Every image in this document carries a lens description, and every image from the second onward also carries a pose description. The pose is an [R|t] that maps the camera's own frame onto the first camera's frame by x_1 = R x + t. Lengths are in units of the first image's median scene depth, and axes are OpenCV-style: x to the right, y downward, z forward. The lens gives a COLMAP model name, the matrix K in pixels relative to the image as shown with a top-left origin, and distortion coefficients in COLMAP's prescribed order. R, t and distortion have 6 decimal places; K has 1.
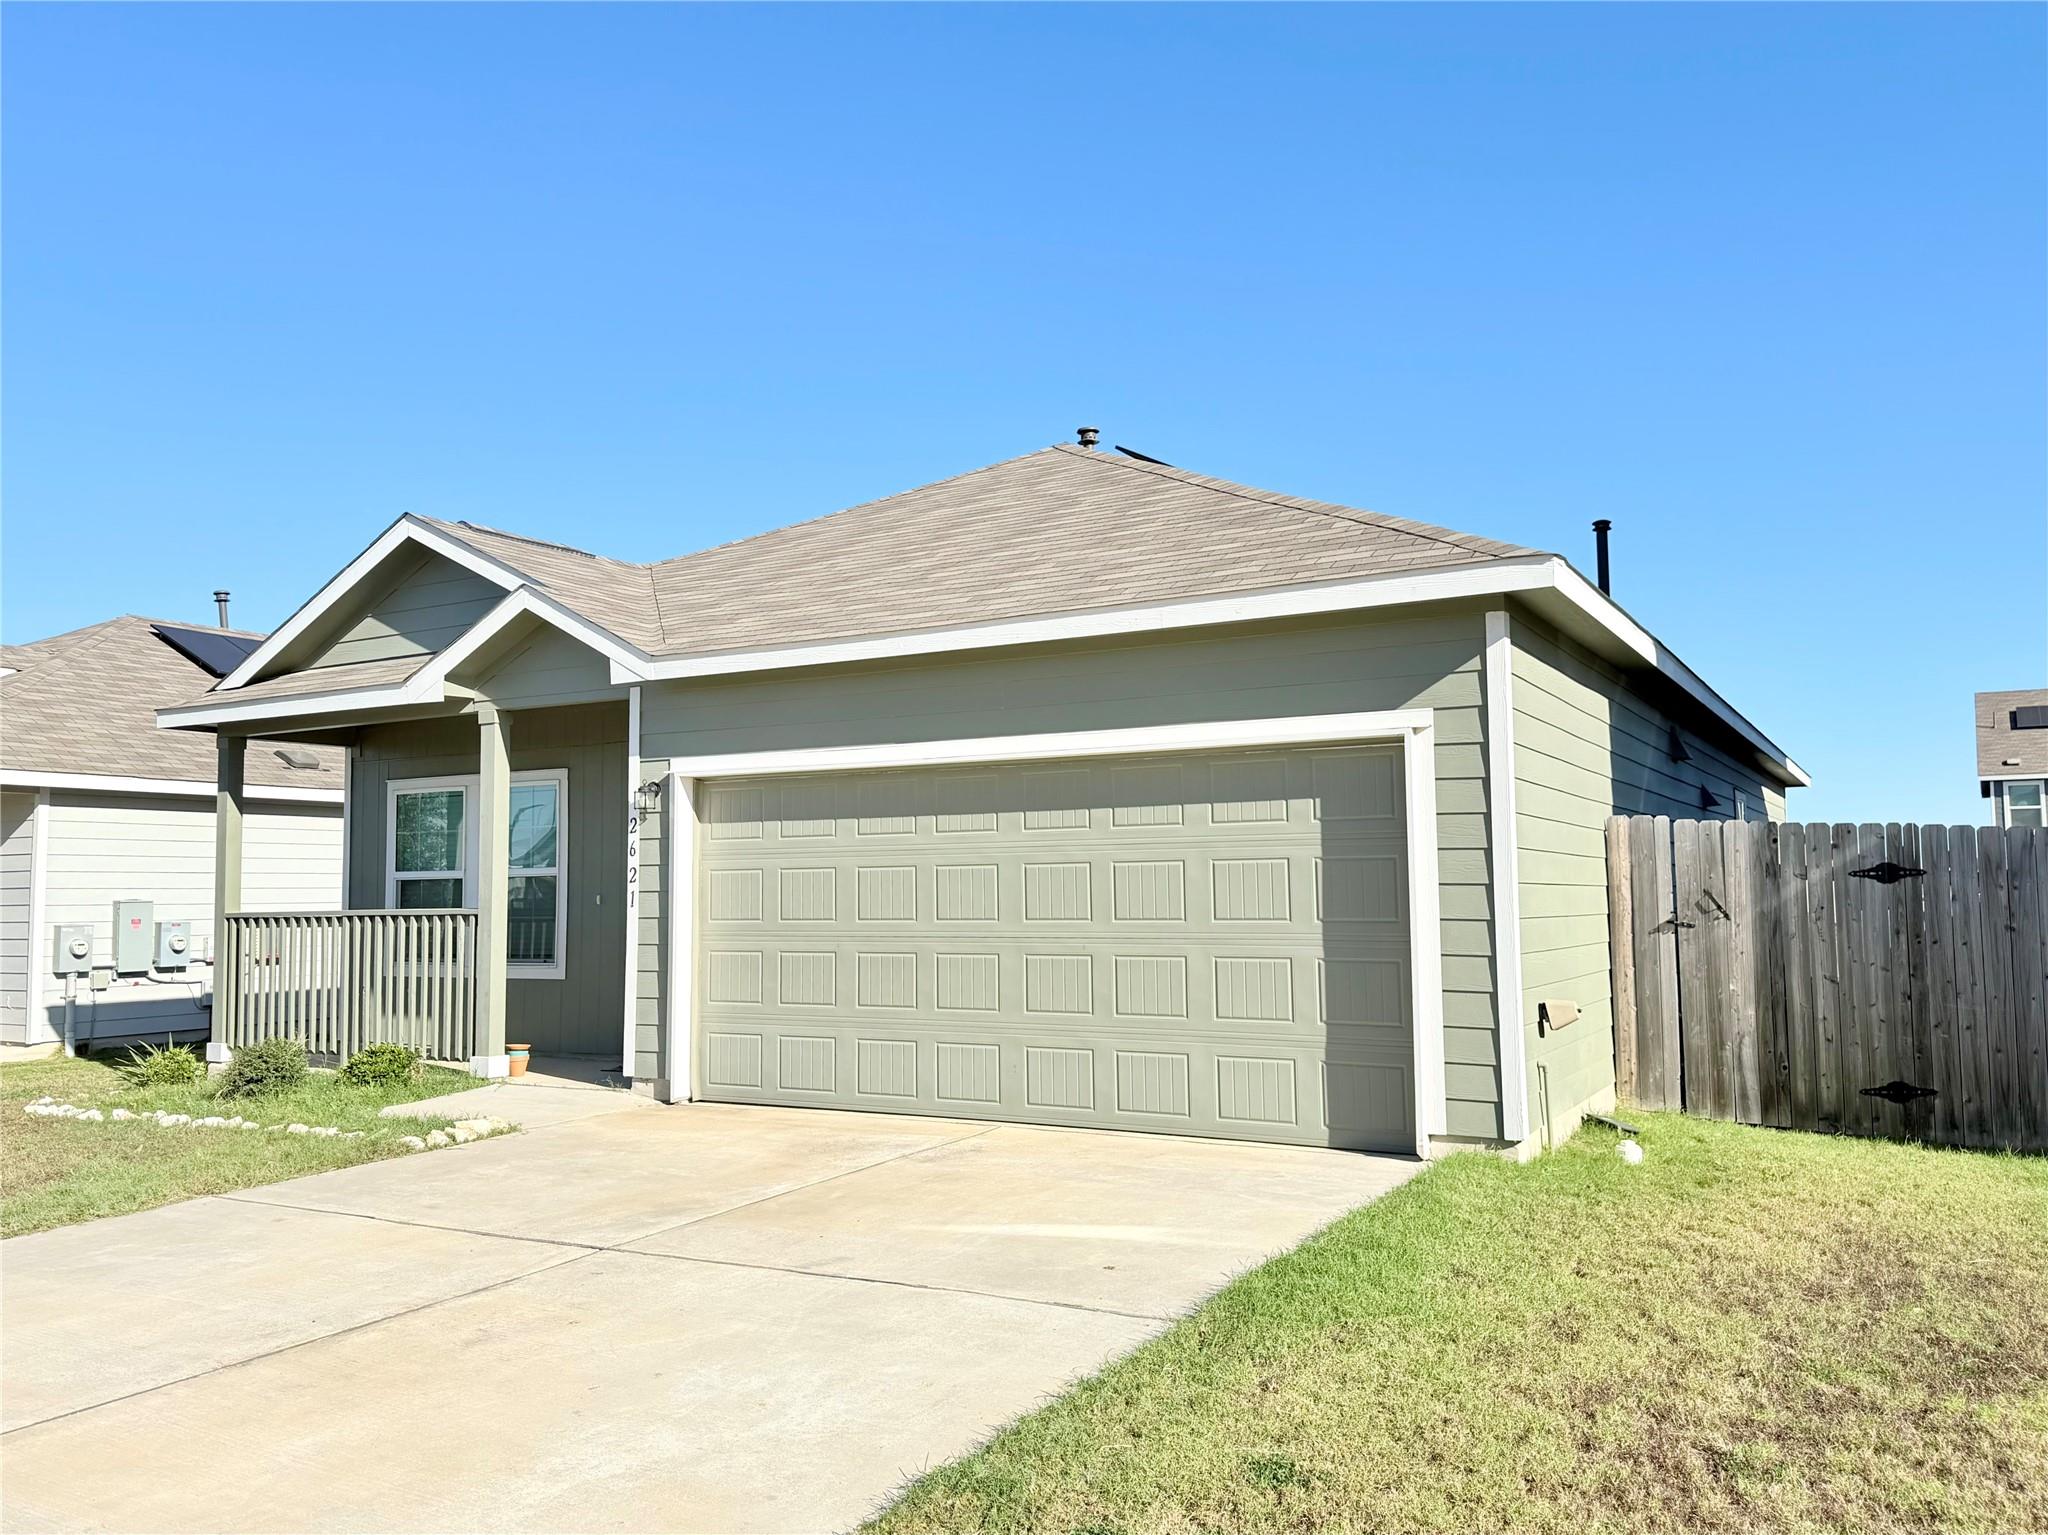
lens RADIAL K [[1530.0, 0, 1024.0], [0, 1530.0, 767.5], [0, 0, 1]] dist [0.070021, -0.116982]
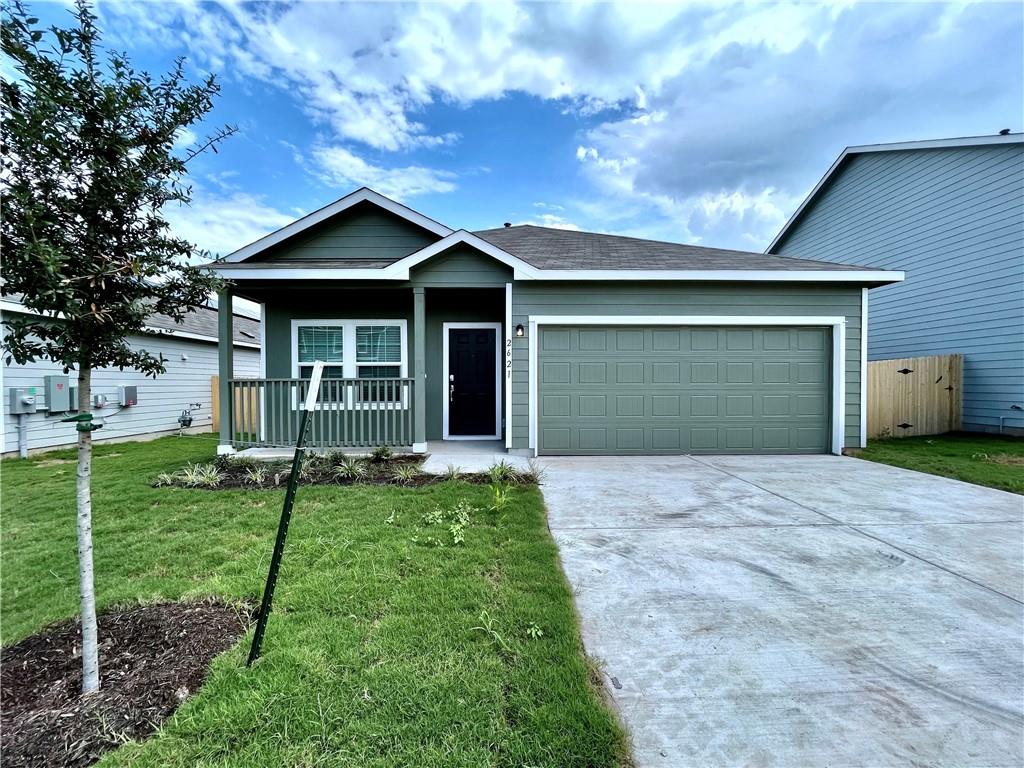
lens RADIAL K [[411.9, 0, 509.1], [0, 411.9, 389.8], [0, 0, 1]] dist [-0.002113, 0.000266]
pose [[0.861328, -0.000344, 0.508050, -0.557154], [-0.047532, 0.995559, 0.081258, 0.056519], [-0.505821, -0.094138, 0.857486, 0.440213]]
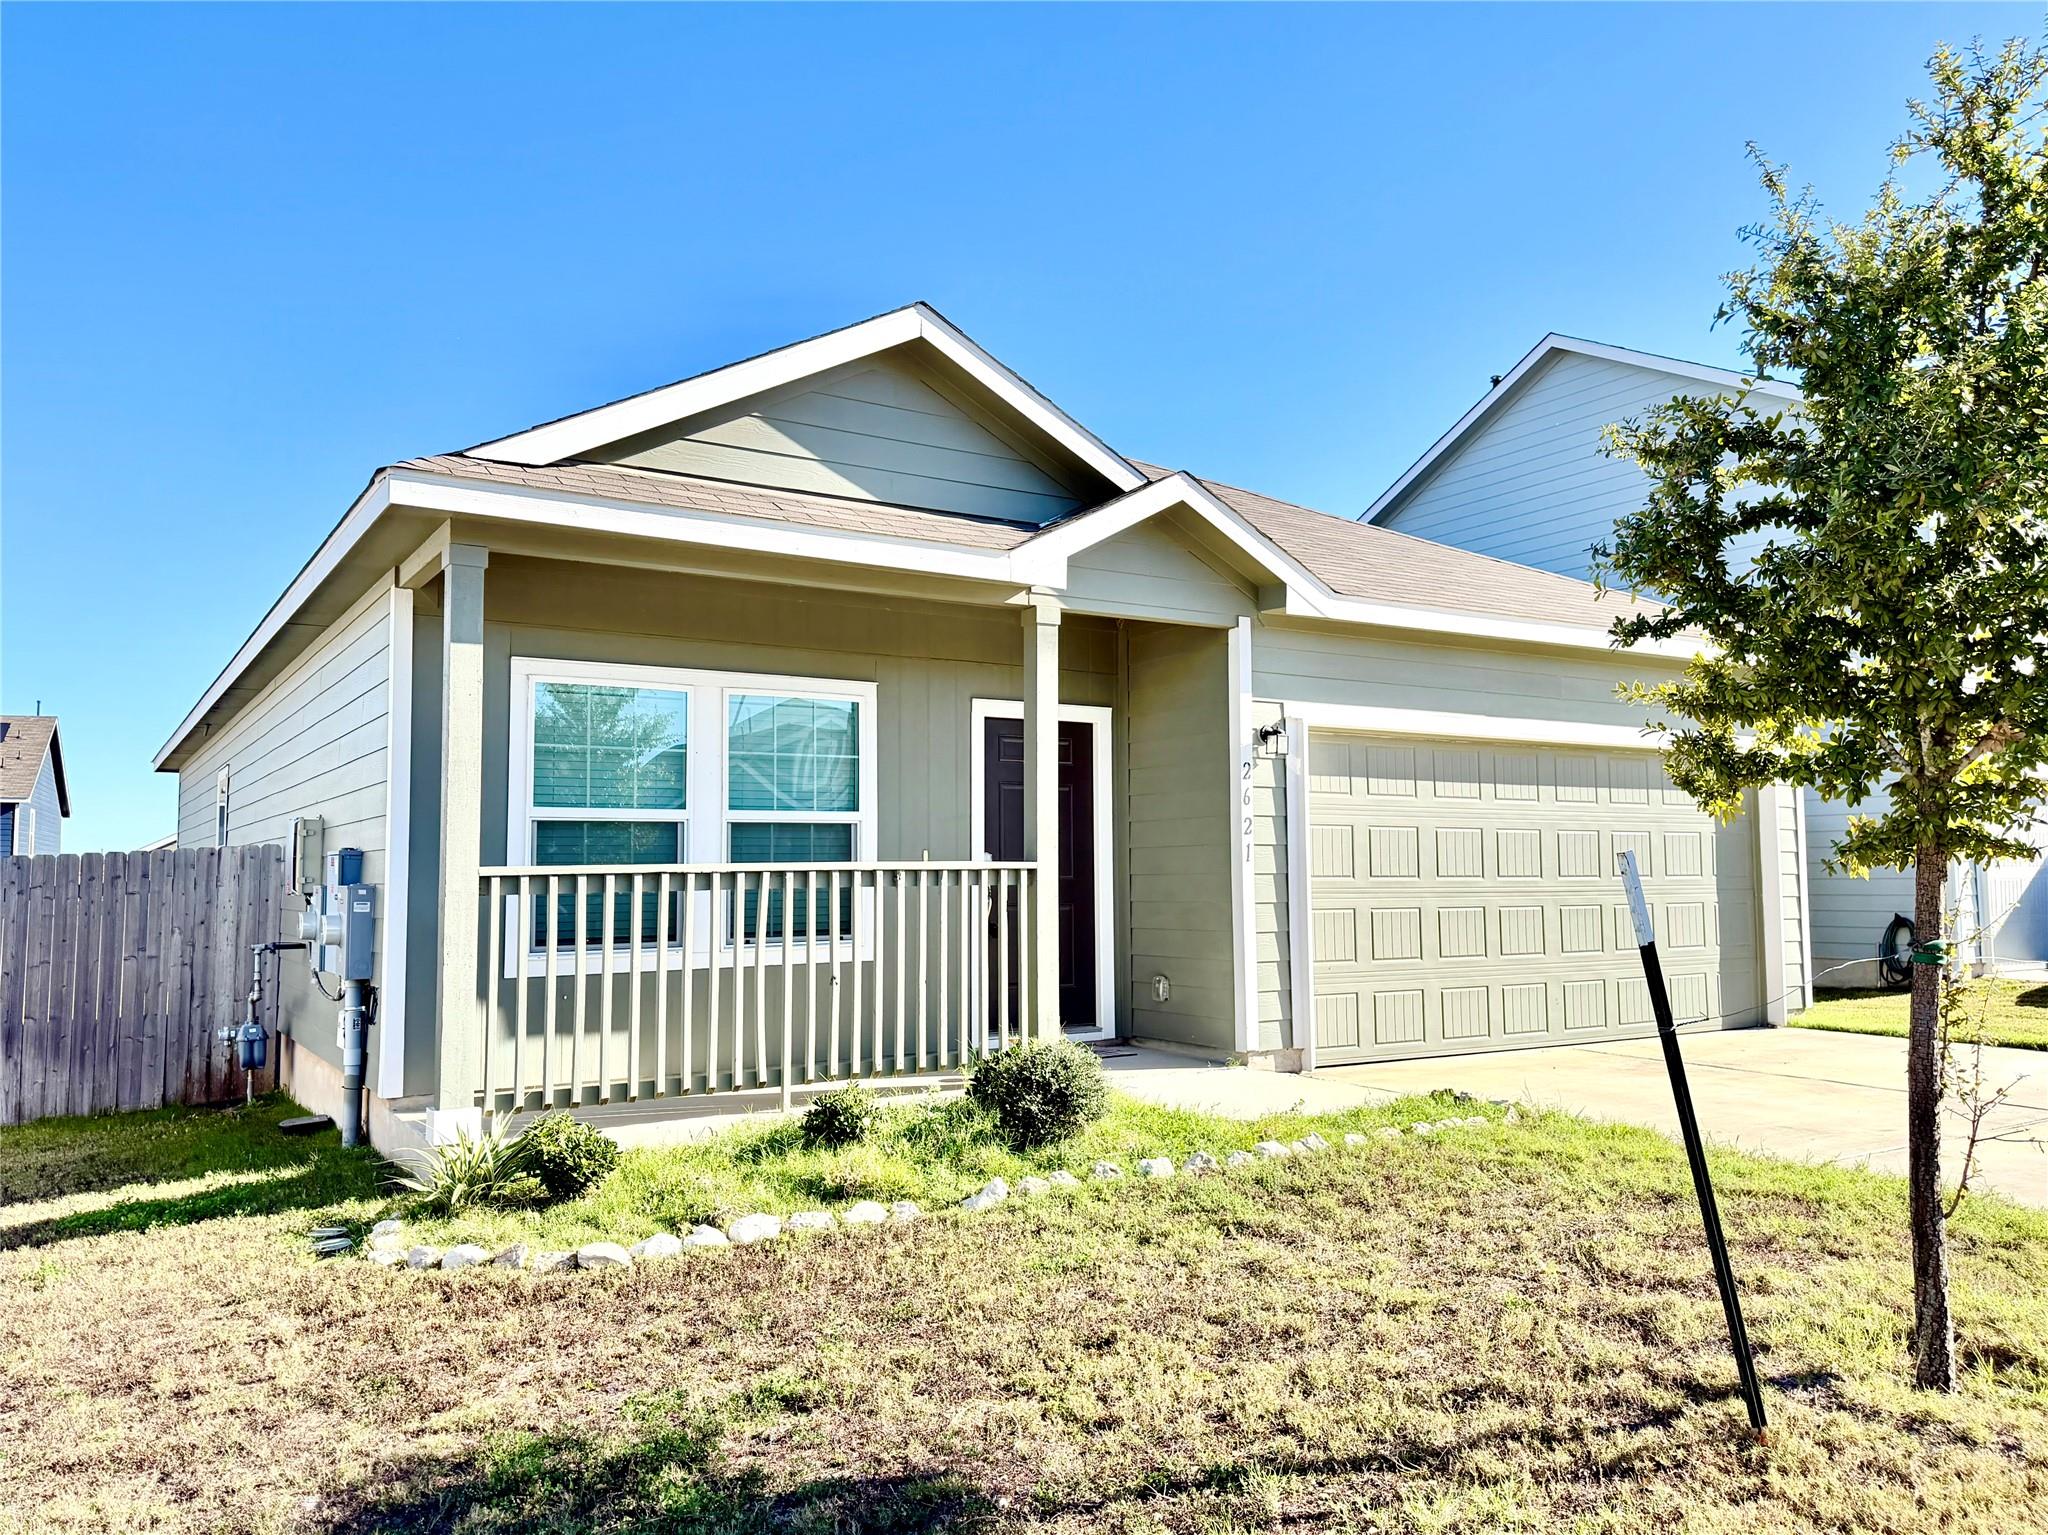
lens RADIAL K [[1530.0, 0, 1024.0], [0, 1530.0, 767.5], [0, 0, 1]] dist [0.070021, -0.116982]
pose [[0.472851, 0.076833, 0.877786, -1.067256], [-0.069379, 0.996345, -0.049837, 0.086550], [-0.878407, -0.037334, 0.476453, 0.668907]]
